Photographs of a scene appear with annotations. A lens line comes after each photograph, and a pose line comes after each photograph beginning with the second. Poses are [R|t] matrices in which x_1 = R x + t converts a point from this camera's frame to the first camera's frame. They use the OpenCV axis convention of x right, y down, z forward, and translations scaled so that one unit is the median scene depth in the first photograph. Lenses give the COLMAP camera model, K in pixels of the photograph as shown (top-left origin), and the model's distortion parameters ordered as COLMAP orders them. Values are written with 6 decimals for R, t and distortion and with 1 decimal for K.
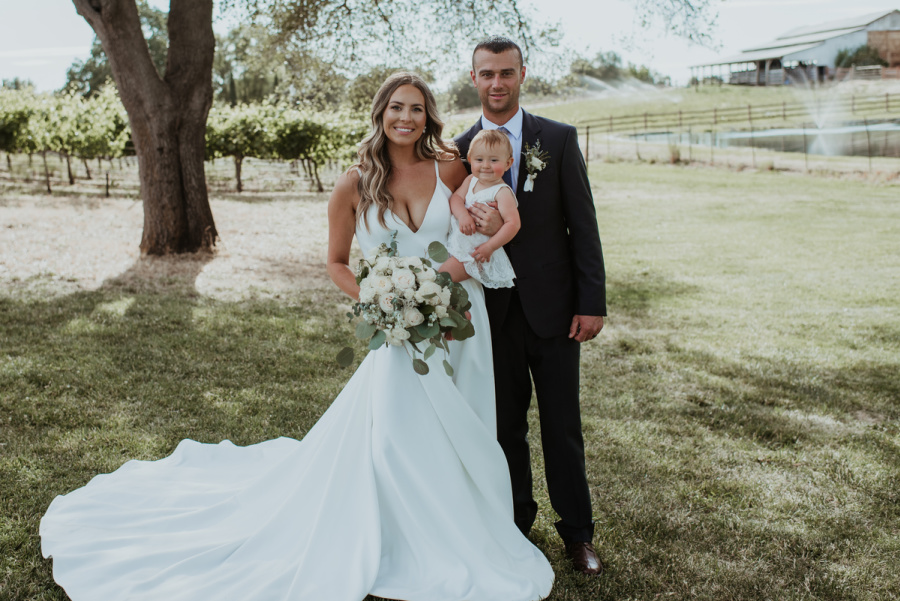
lens RADIAL K [[989.4, 0, 467.5], [0, 989.4, 272.9], [0, 0, 1]] dist [-0.004192, -0.002736]
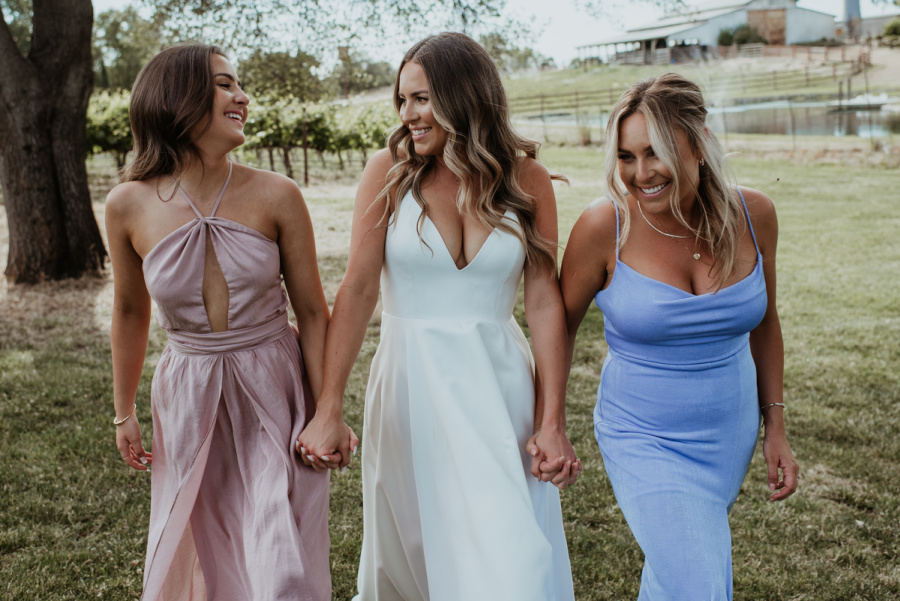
lens RADIAL K [[989.4, 0, 467.5], [0, 989.4, 272.9], [0, 0, 1]] dist [-0.004192, -0.002736]
pose [[0.992987, -0.037509, 0.112111, -0.038779], [0.035735, 0.999203, 0.017789, -0.019027], [-0.112689, -0.013658, 0.993536, 0.126233]]
